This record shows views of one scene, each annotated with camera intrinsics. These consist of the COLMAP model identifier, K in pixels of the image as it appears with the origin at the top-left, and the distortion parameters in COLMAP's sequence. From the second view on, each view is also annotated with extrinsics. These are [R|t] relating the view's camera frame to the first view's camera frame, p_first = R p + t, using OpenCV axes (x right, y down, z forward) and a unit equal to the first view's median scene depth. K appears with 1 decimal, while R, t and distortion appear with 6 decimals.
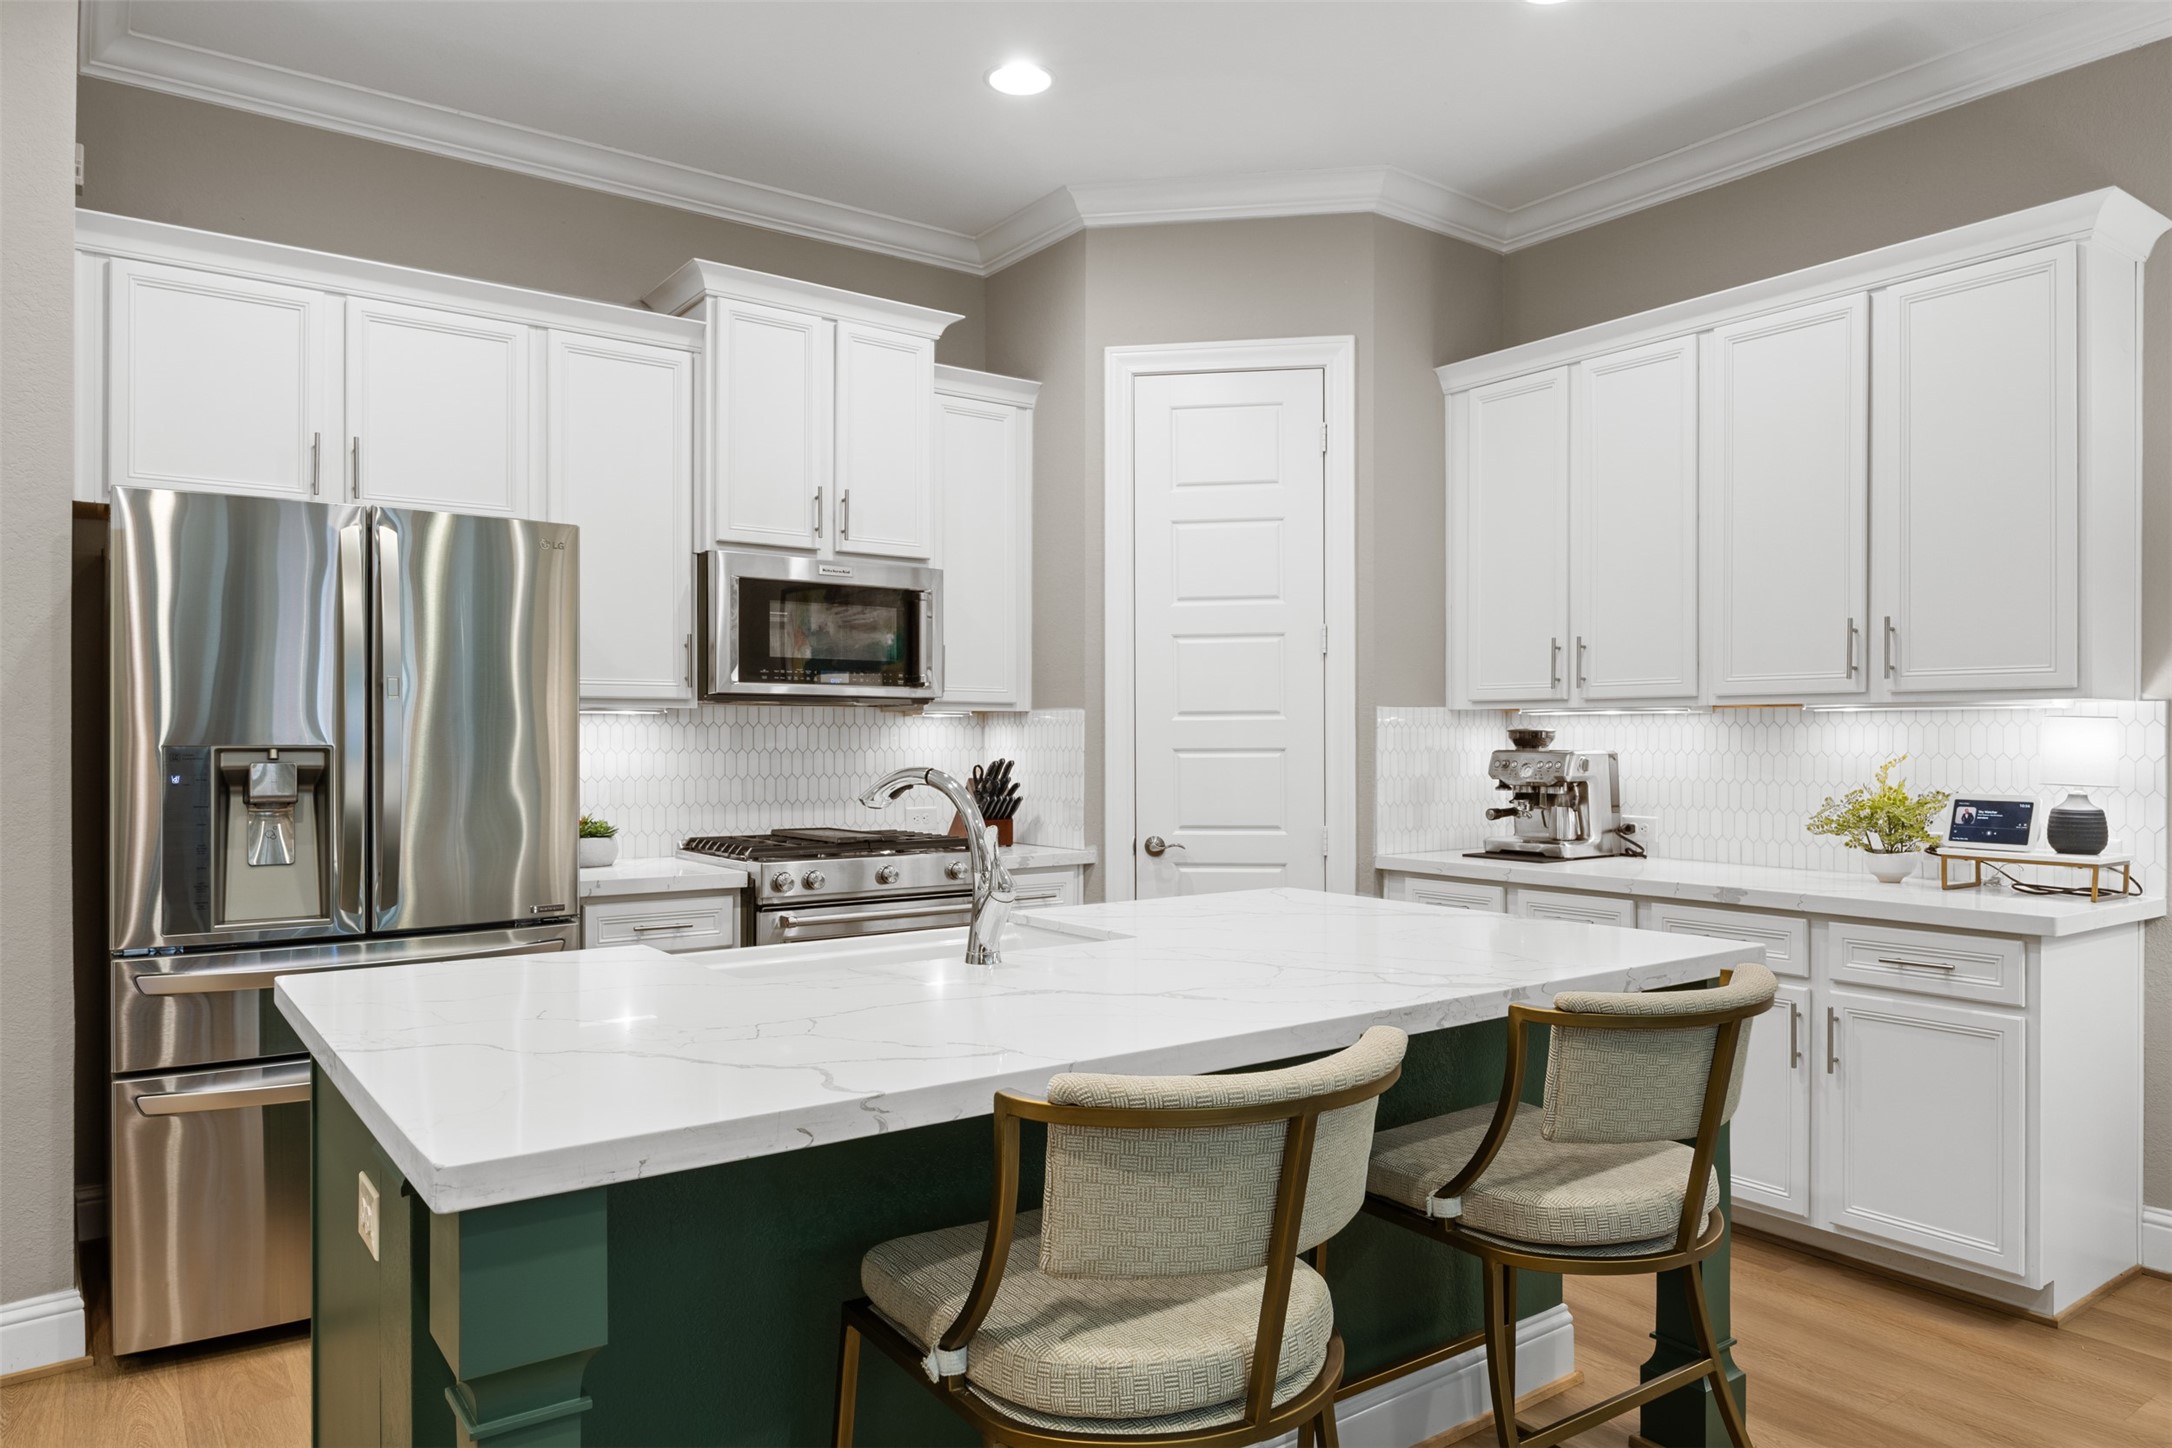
lens RADIAL K [[1386.8, 0, 1092.6], [0, 1386.8, 740.8], [0, 0, 1]] dist [-0.004601, -0.001791]
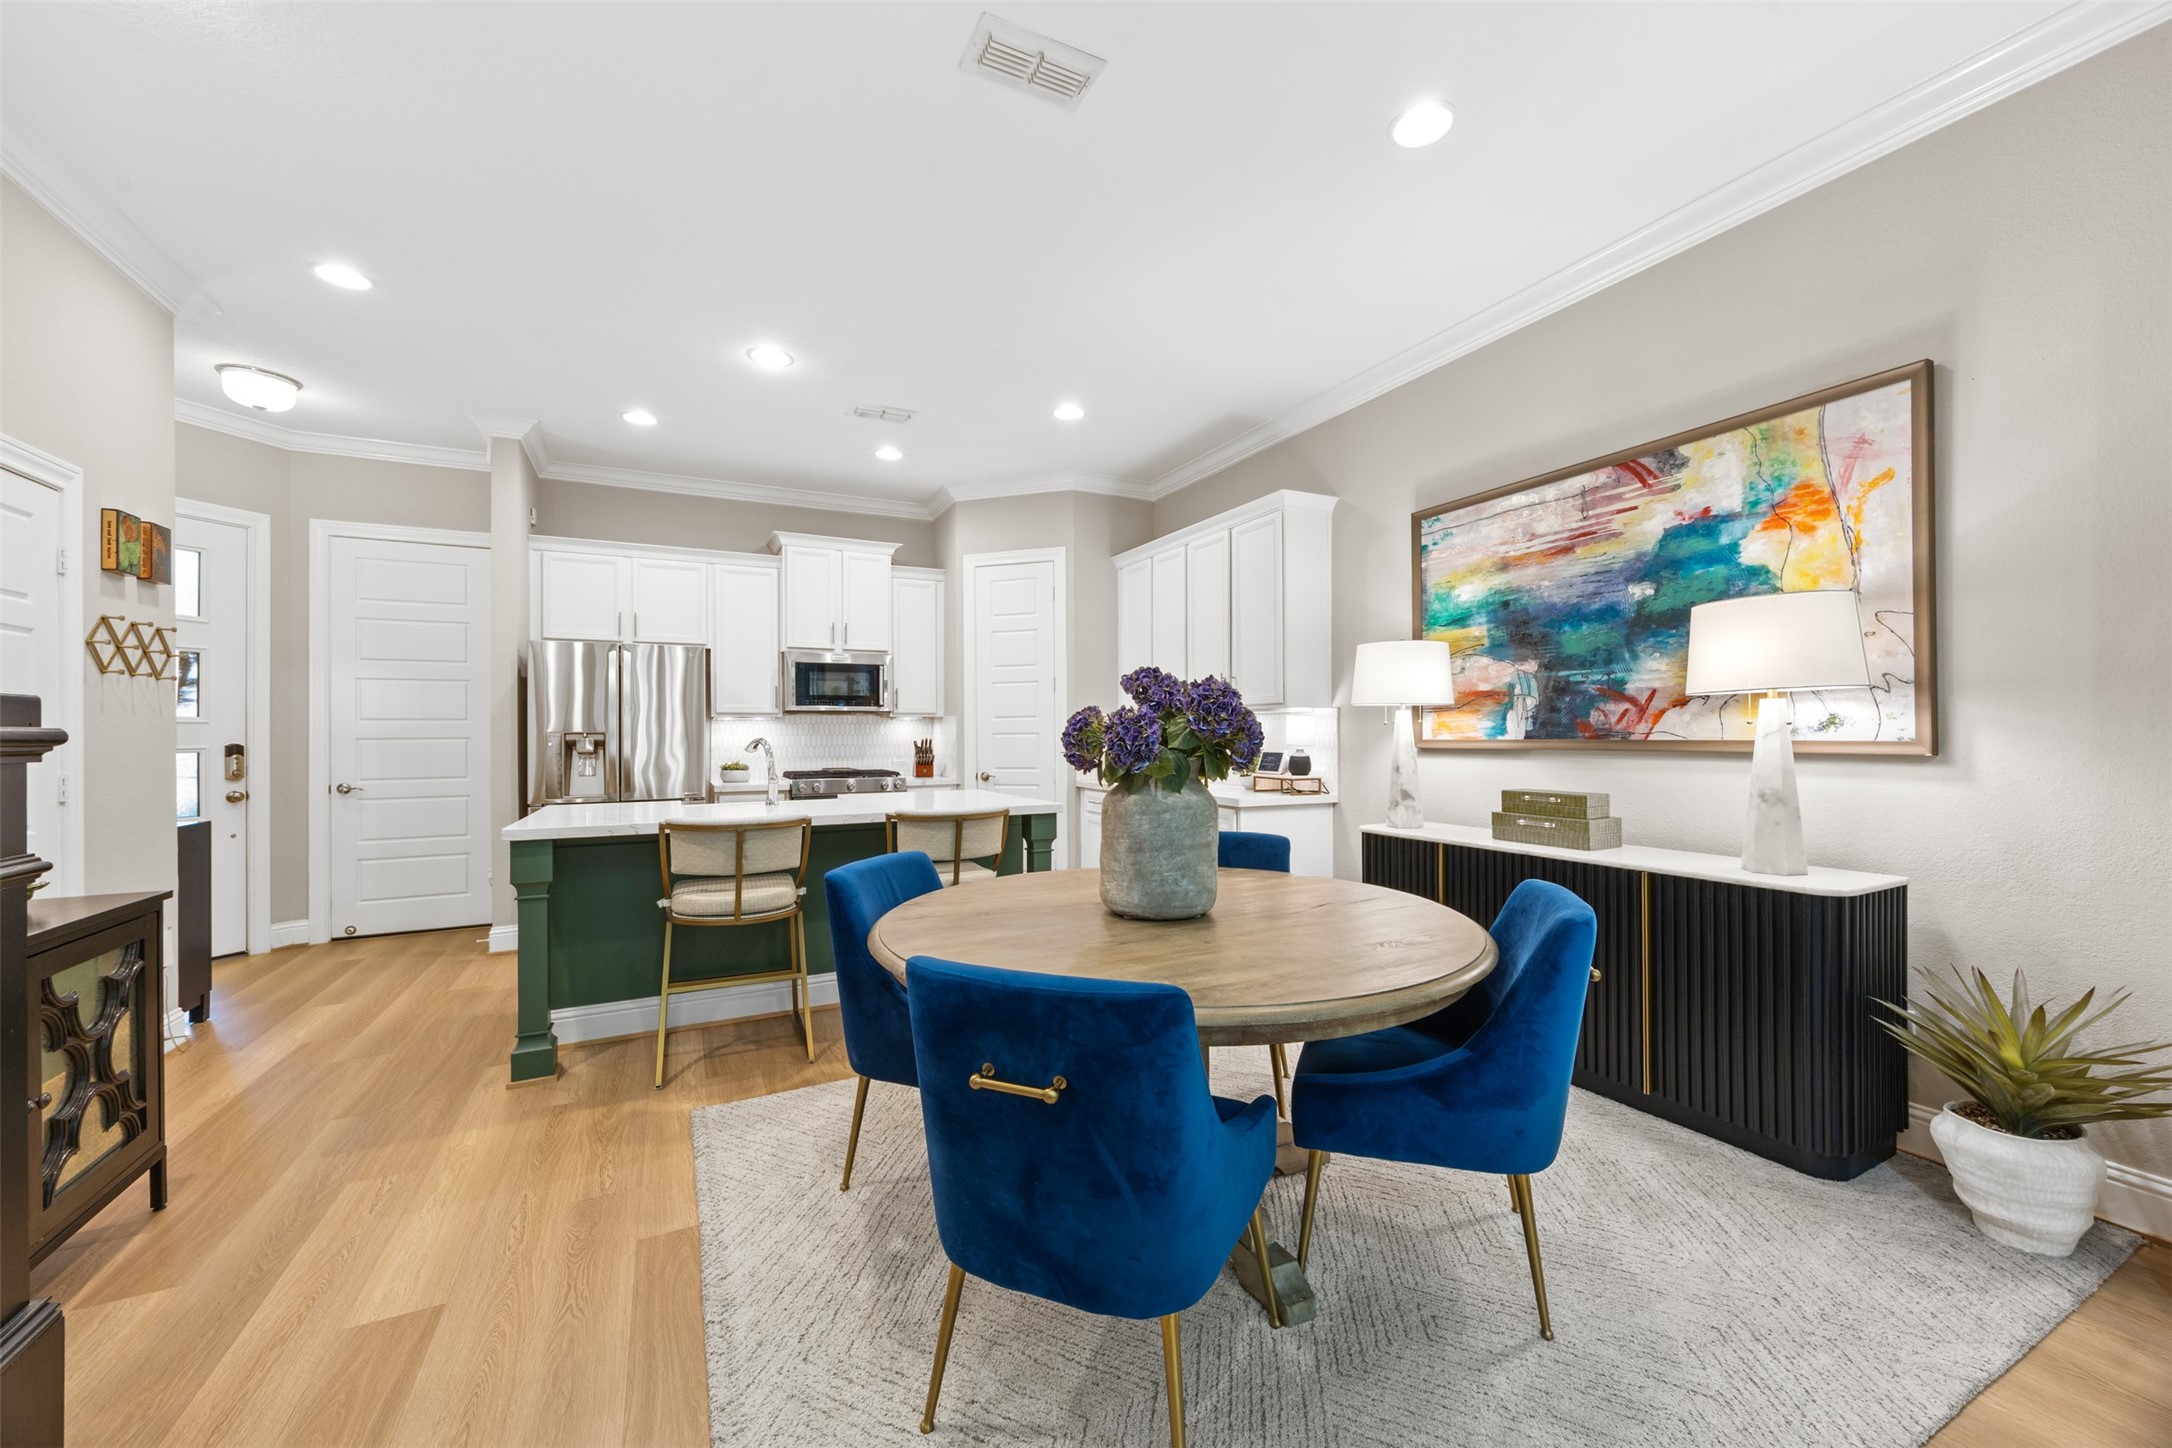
lens RADIAL K [[838.1, 0, 1093.7], [0, 838.1, 727.3], [0, 0, 1]] dist [-0.002101, 0.000920]
pose [[0.986764, -0.007135, -0.162005, 0.480506], [0.005742, 0.999942, -0.009069, 0.010642], [0.162060, 0.008019, 0.986748, -0.338996]]
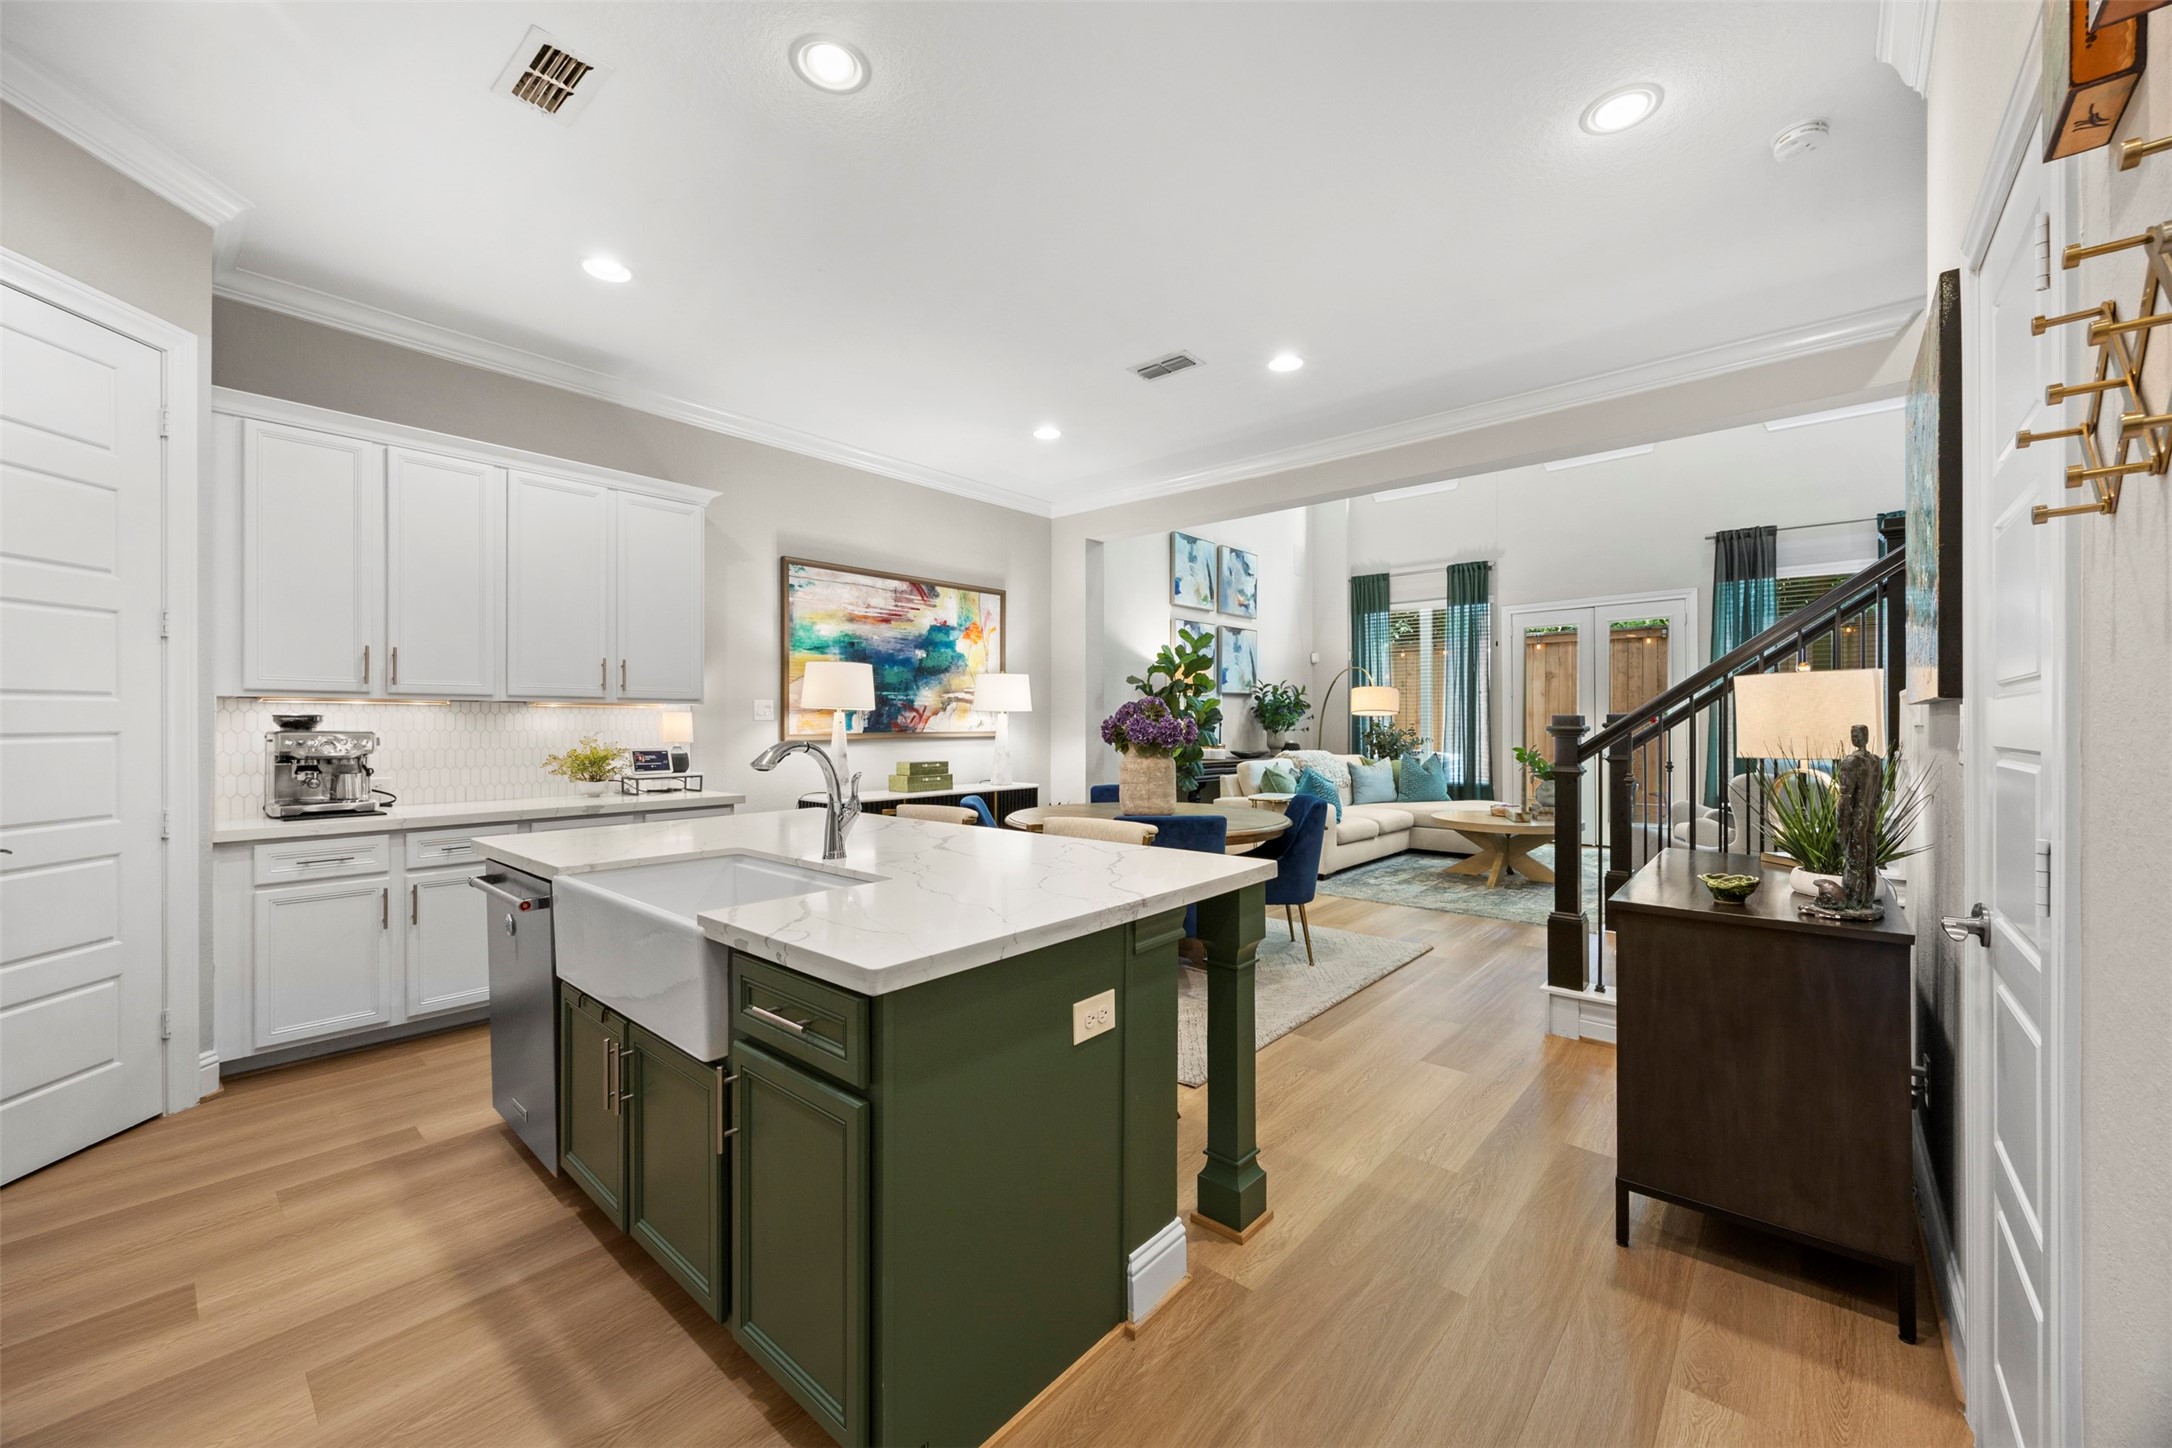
lens RADIAL K [[838.1, 0, 1093.7], [0, 838.1, 728.4], [0, 0, 1]] dist [-0.002101, 0.000920]
pose [[-0.227884, -0.008742, 0.973649, -0.621489], [0.002899, 0.999949, 0.009657, -0.001241], [-0.973684, 0.005023, -0.227847, 0.521105]]
